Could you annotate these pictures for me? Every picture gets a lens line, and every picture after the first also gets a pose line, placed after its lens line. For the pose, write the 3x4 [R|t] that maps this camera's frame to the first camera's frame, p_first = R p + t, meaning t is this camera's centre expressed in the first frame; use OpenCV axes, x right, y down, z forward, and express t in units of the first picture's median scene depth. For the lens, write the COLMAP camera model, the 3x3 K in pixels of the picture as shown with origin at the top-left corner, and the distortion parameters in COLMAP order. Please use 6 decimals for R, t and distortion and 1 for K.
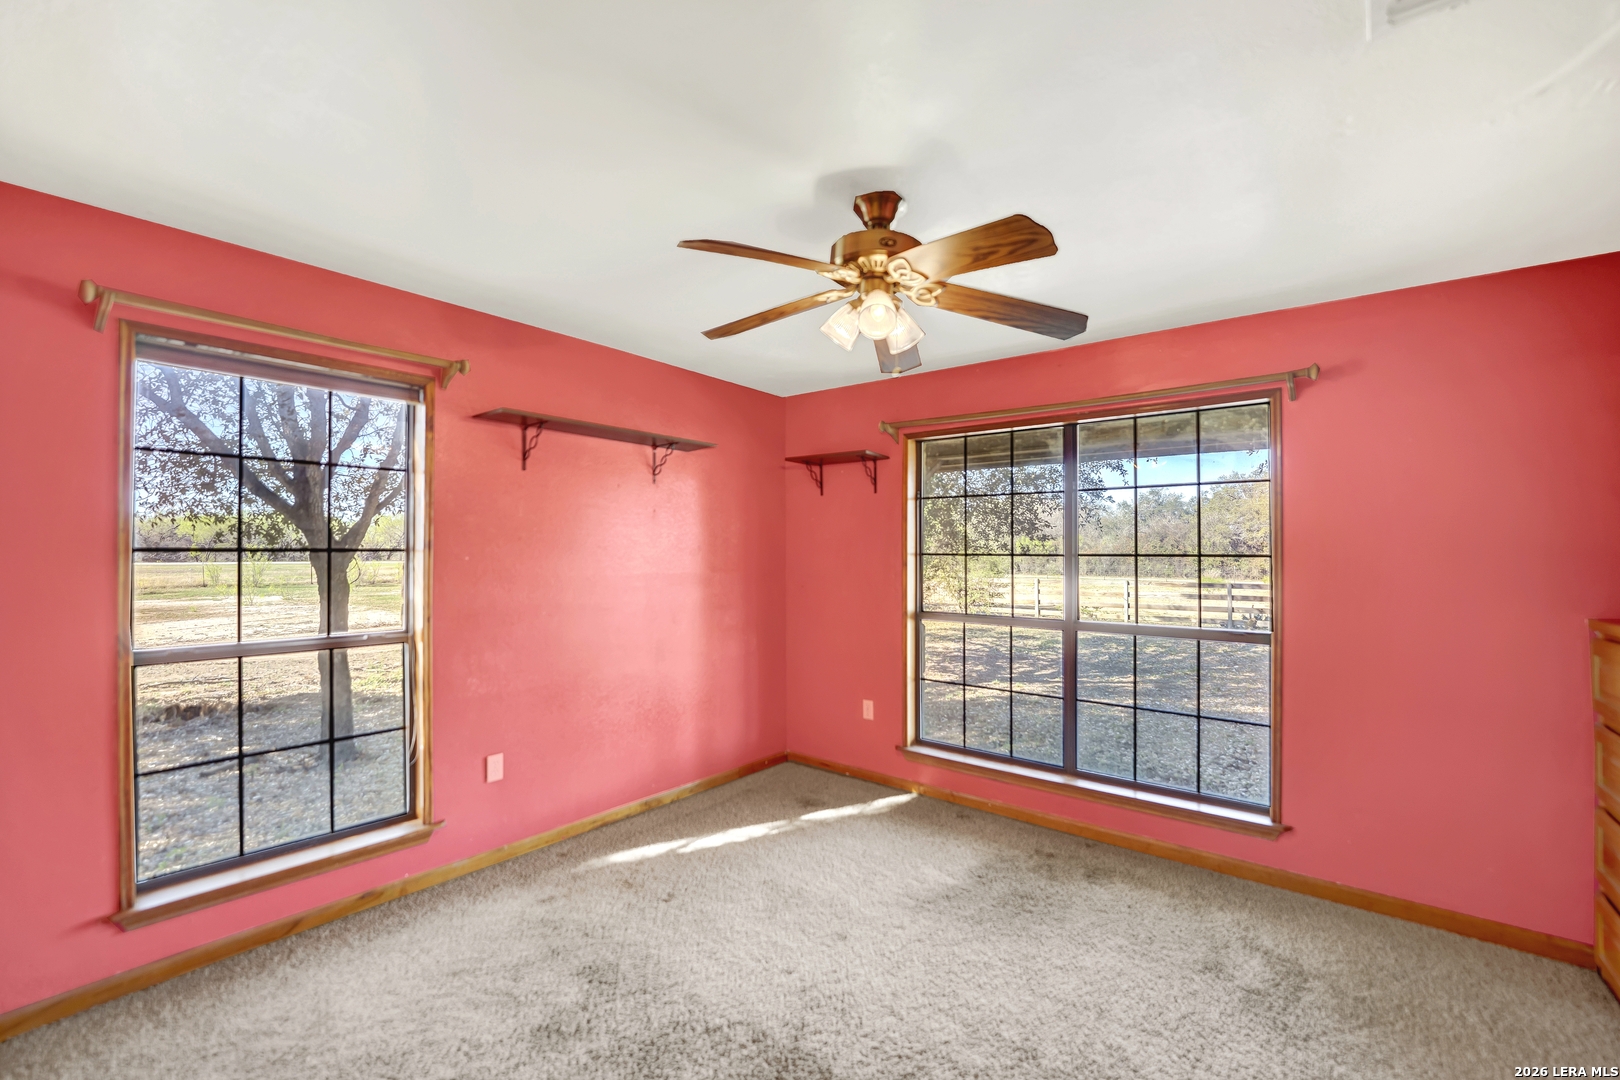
lens RADIAL K [[698.6, 0, 808.6], [0, 698.6, 536.6], [0, 0, 1]] dist [-0.030130, 0.003886]
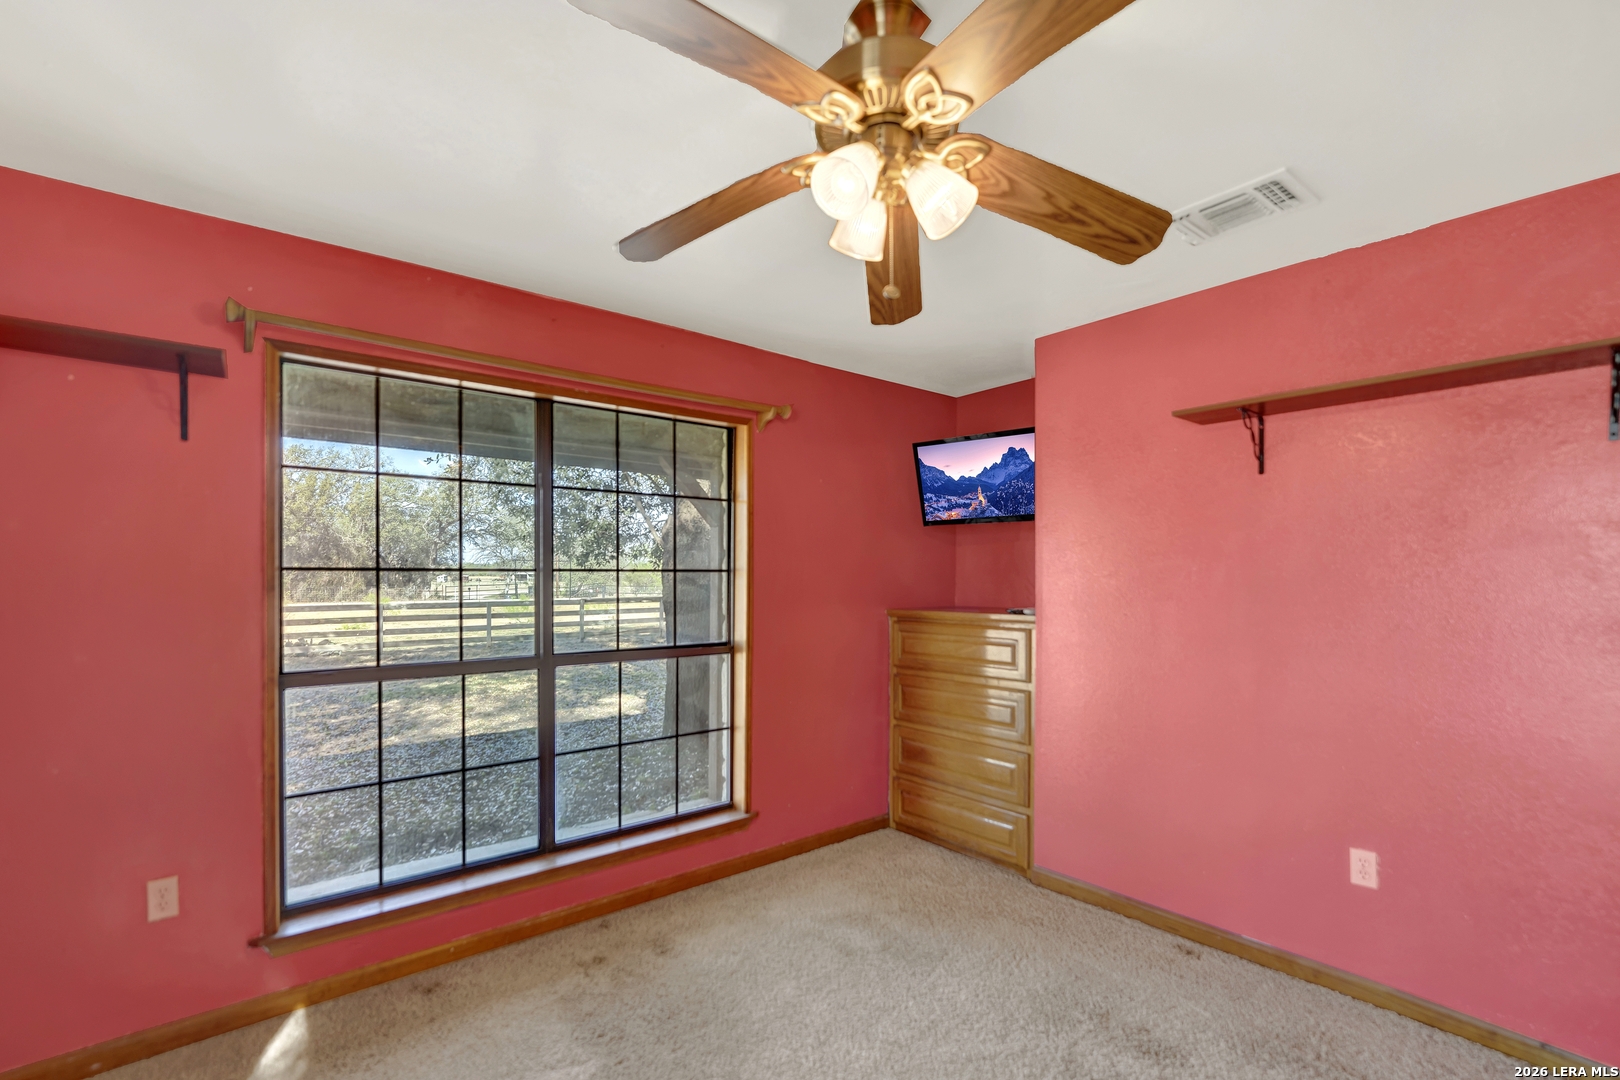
lens RADIAL K [[697.3, 0, 801.8], [0, 697.3, 566.1], [0, 0, 1]] dist [-0.028378, 0.000111]
pose [[0.196910, 0.005462, 0.980406, -0.327162], [-0.022948, 0.999736, -0.000960, 0.017526], [-0.980153, -0.022310, 0.196983, 0.578825]]
